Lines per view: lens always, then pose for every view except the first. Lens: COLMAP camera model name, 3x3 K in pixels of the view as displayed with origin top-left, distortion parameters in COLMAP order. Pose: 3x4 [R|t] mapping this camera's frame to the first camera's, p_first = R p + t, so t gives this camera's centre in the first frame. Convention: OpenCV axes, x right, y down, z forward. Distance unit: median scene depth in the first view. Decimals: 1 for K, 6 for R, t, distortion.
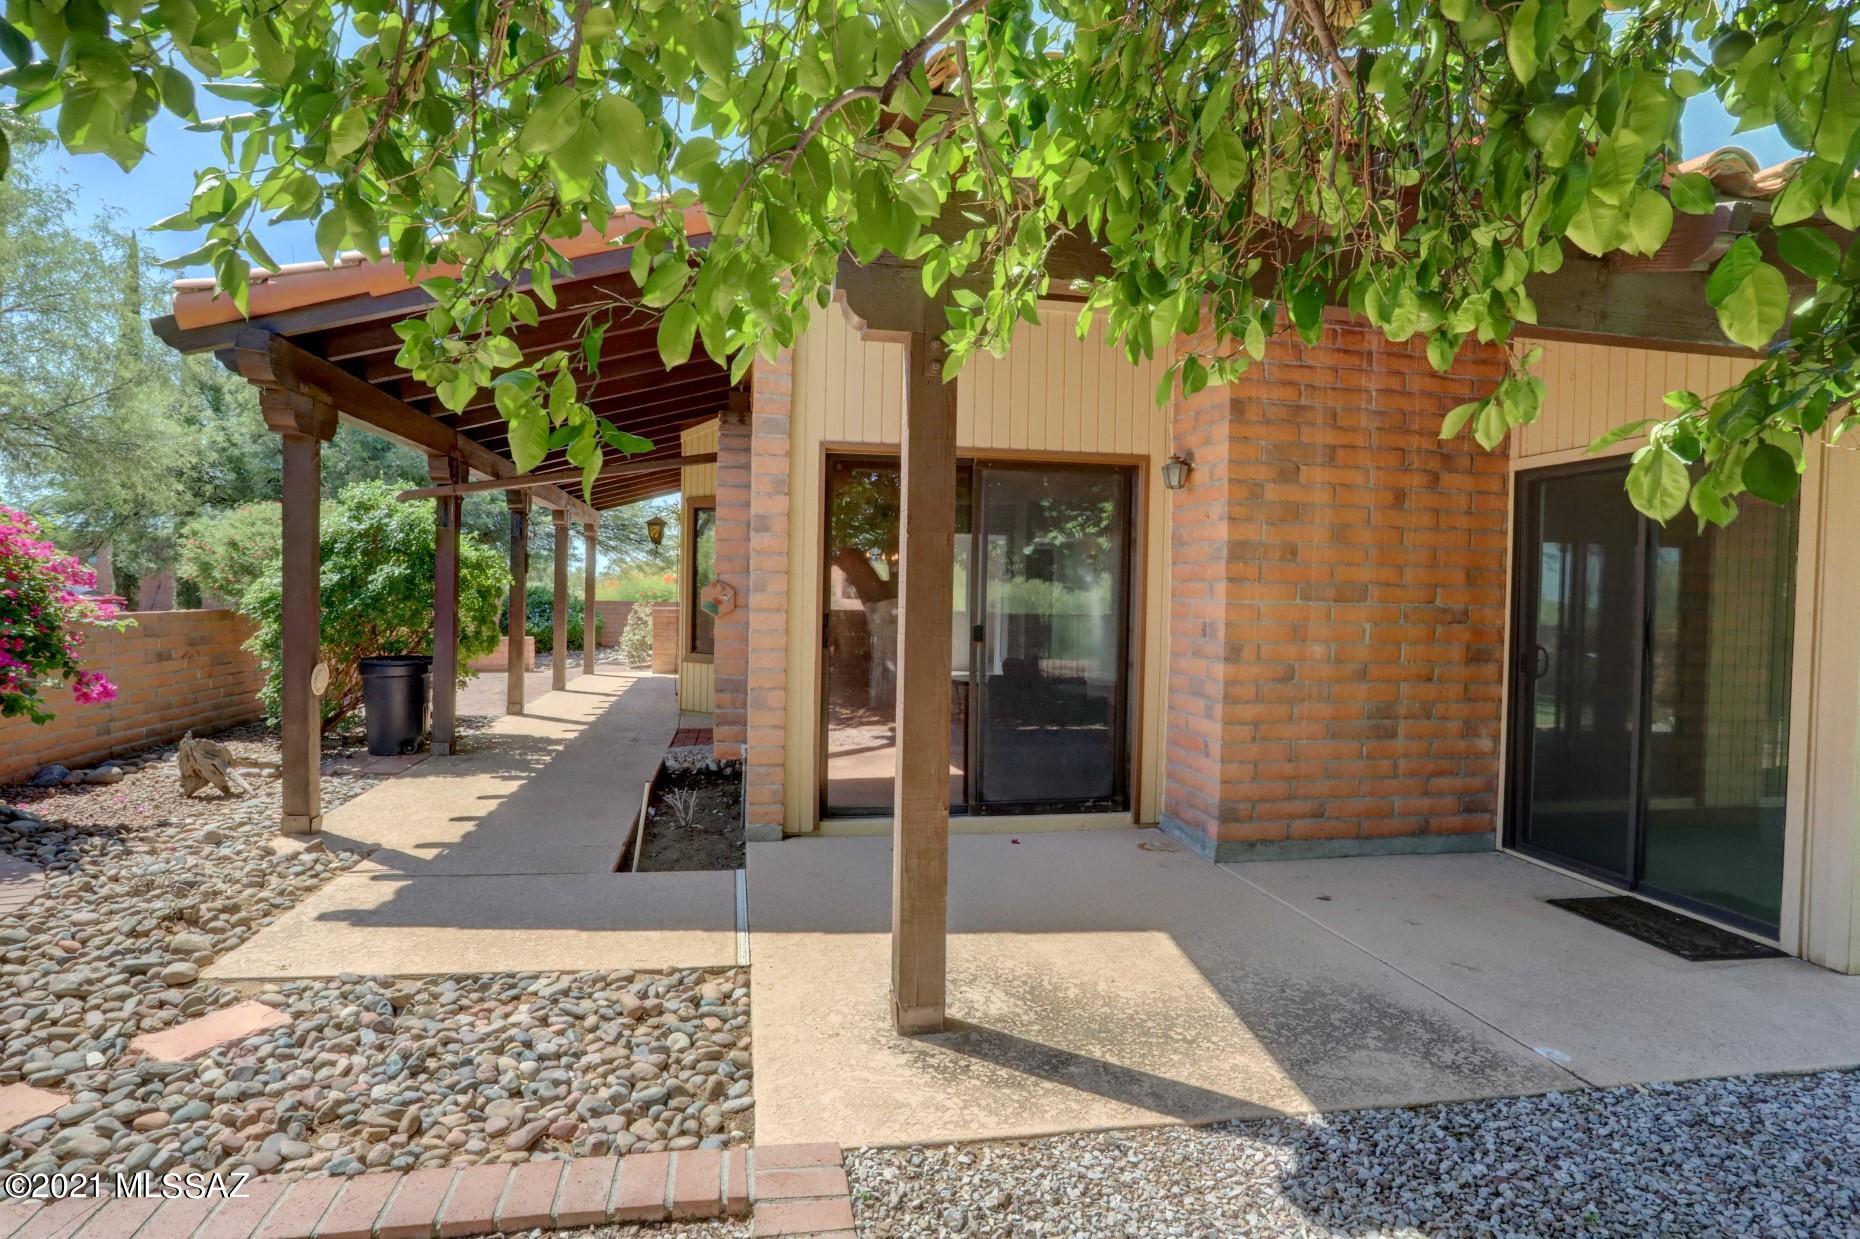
lens RADIAL K [[999.6, 0, 913.3], [0, 999.6, 617.7], [0, 0, 1]] dist [-0.067963, 0.032982]
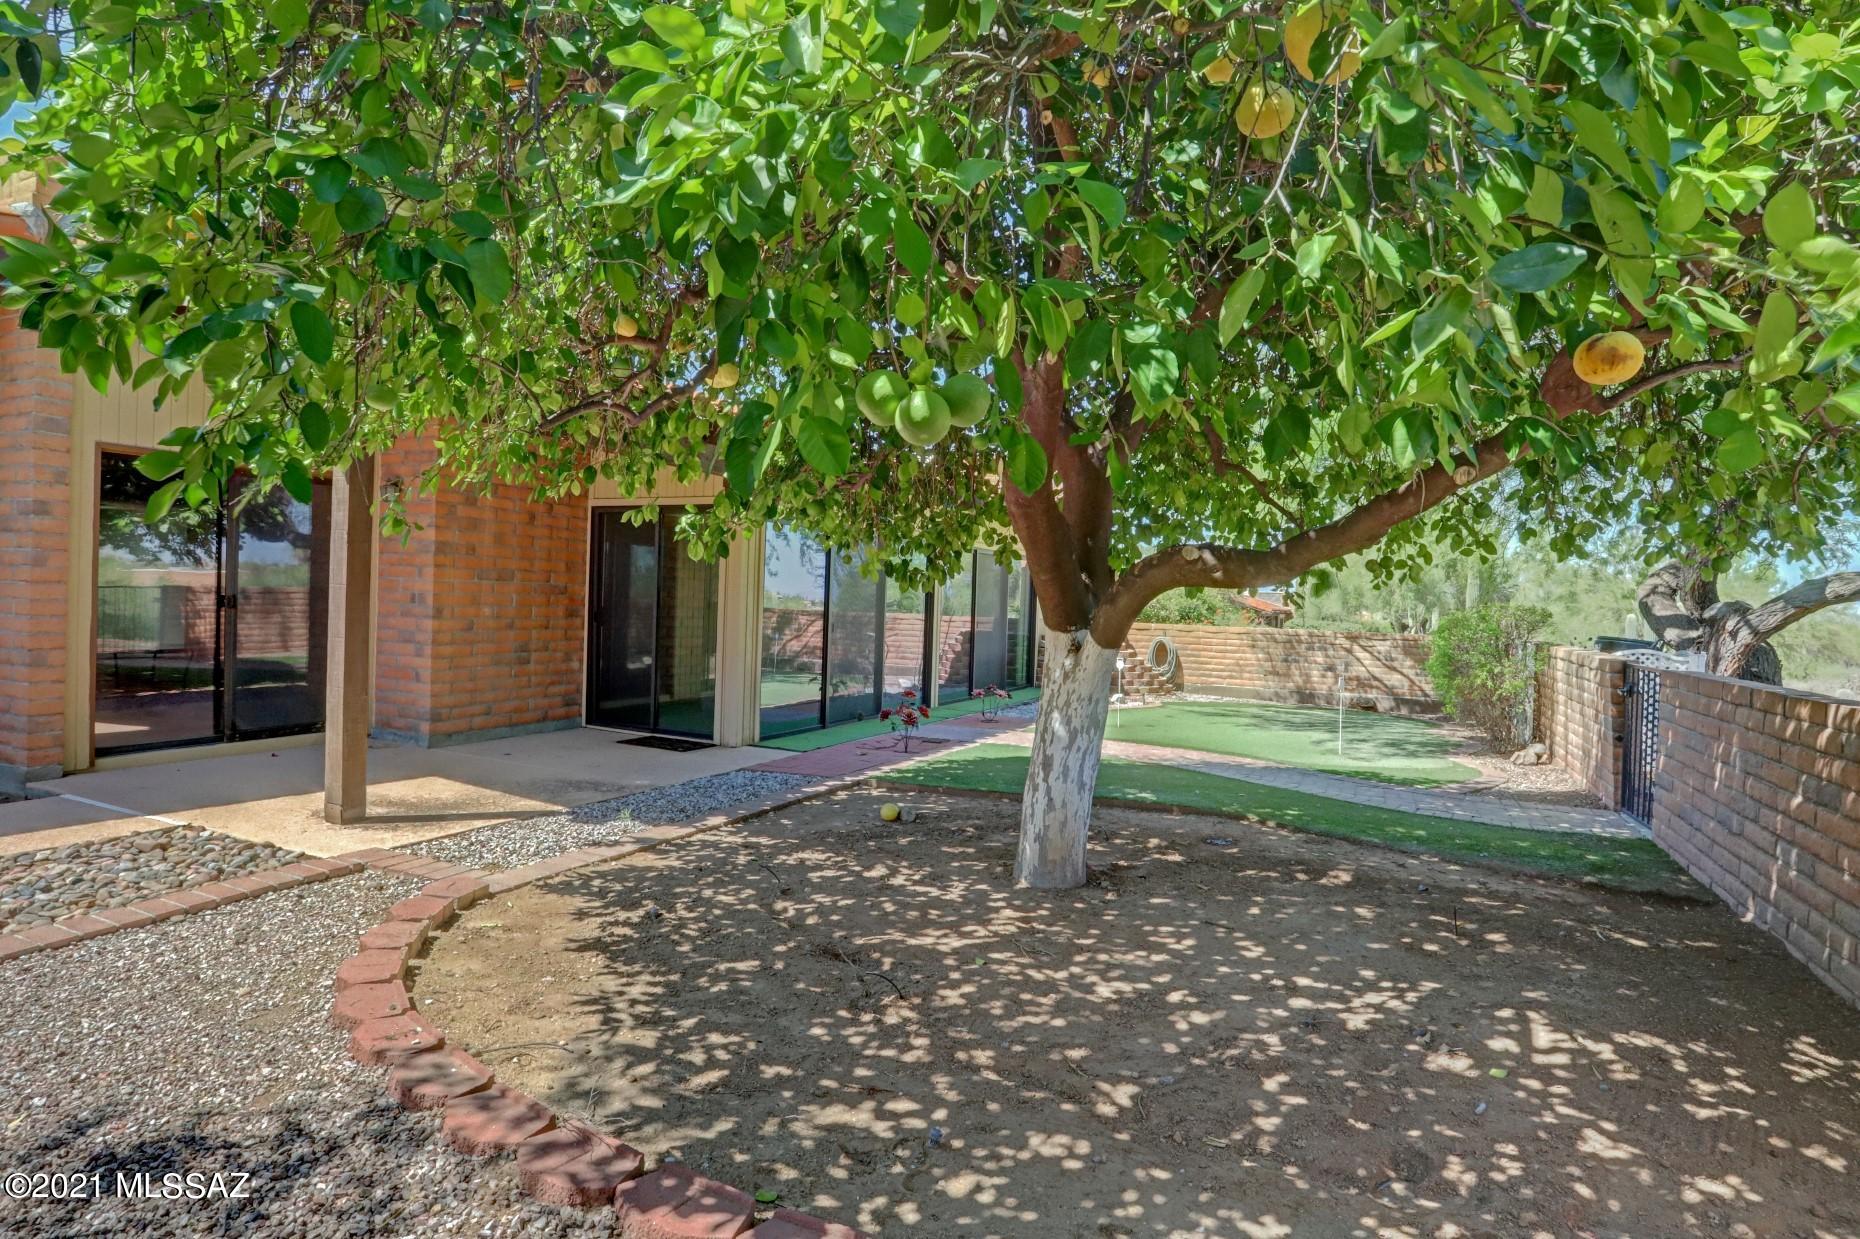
lens RADIAL K [[999.6, 0, 930.3], [0, 999.6, 614.6], [0, 0, 1]] dist [-0.067963, 0.032982]
pose [[0.570593, -0.014097, 0.821112, -0.499642], [-0.006774, 0.999738, 0.021871, -0.000975], [-0.821205, -0.018042, 0.570348, -0.509942]]
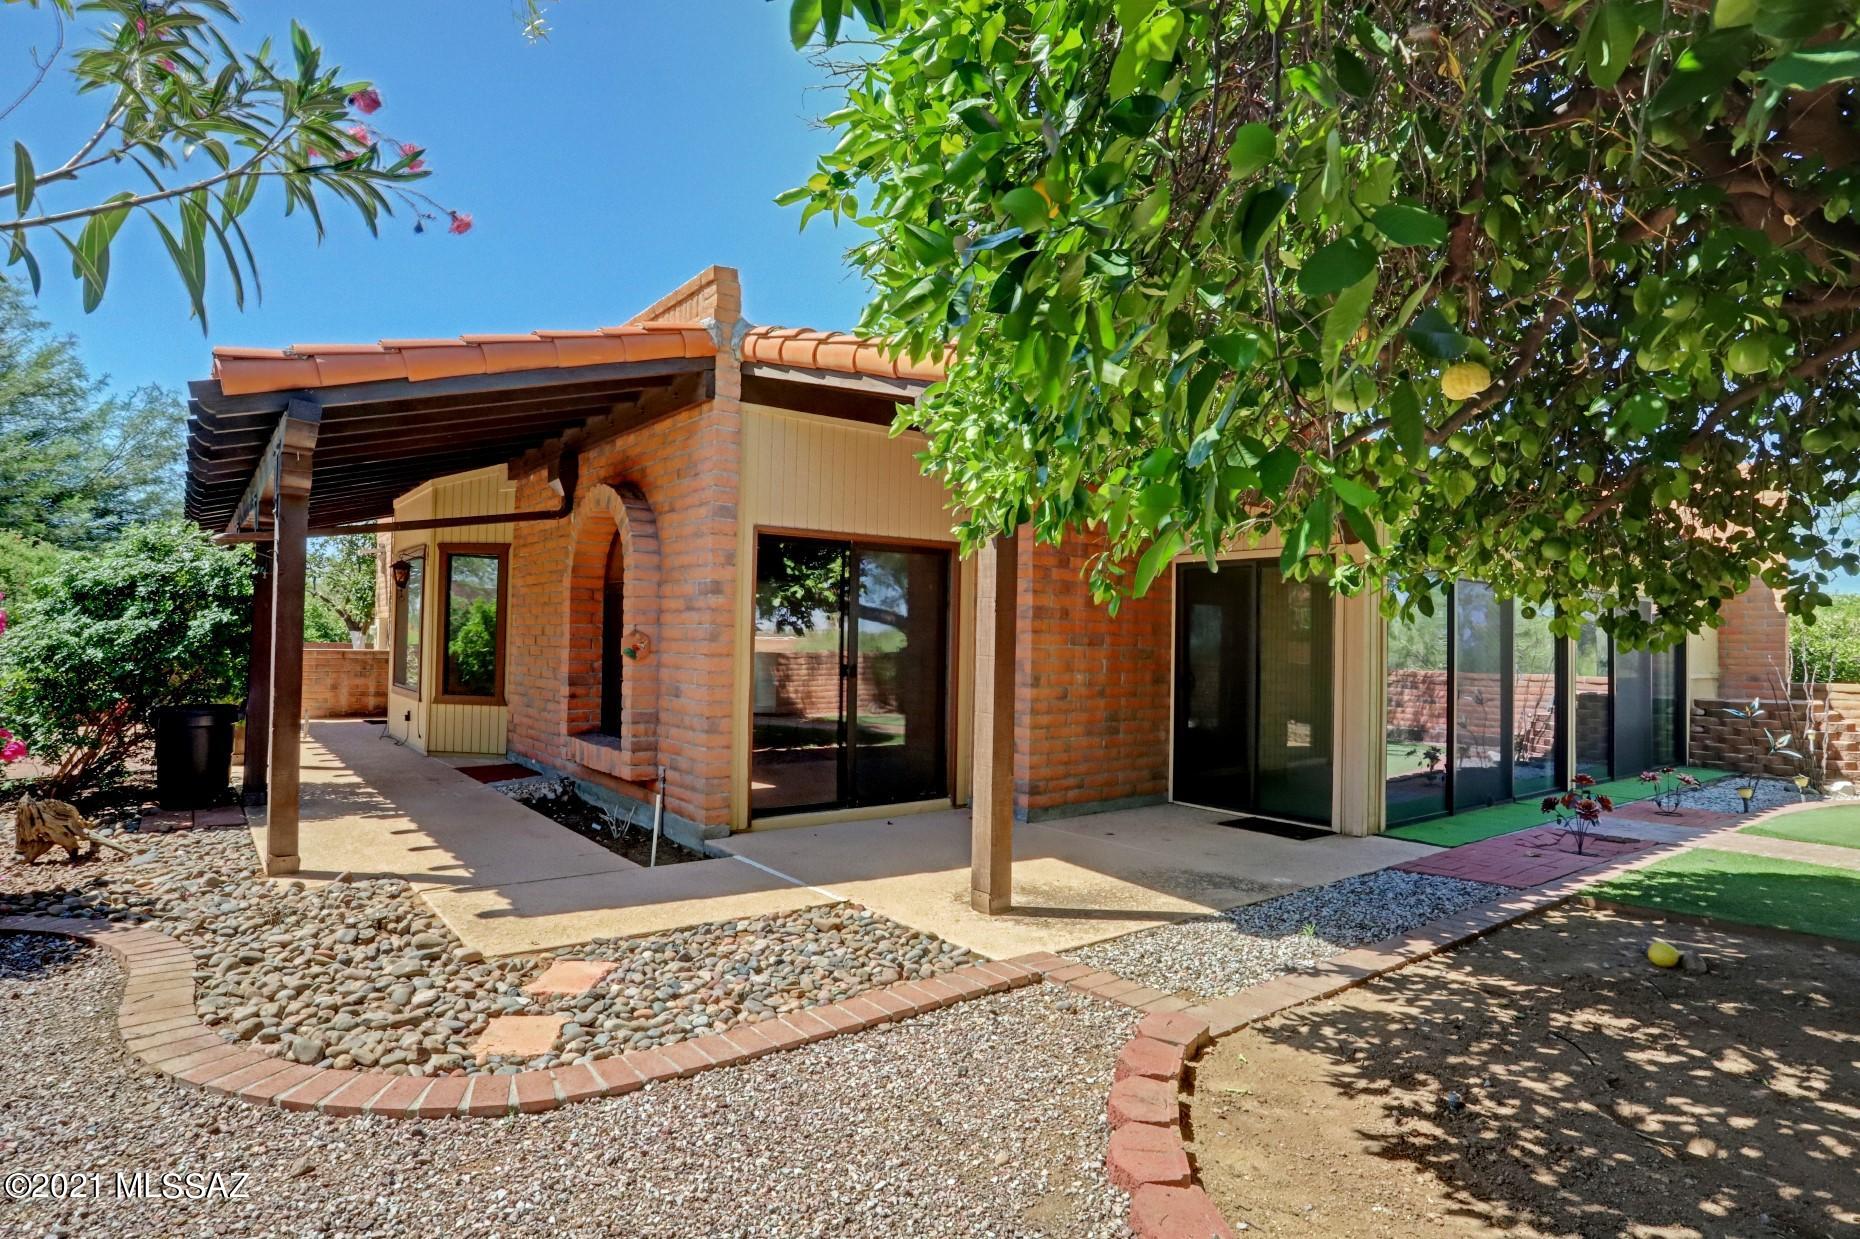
lens RADIAL K [[999.6, 0, 918.7], [0, 999.6, 617.6], [0, 0, 1]] dist [-0.067963, 0.032982]
pose [[0.887065, 0.005790, 0.461607, -0.524015], [0.010245, 0.999428, -0.032222, -0.012797], [-0.461530, 0.033312, 0.886499, -0.253859]]
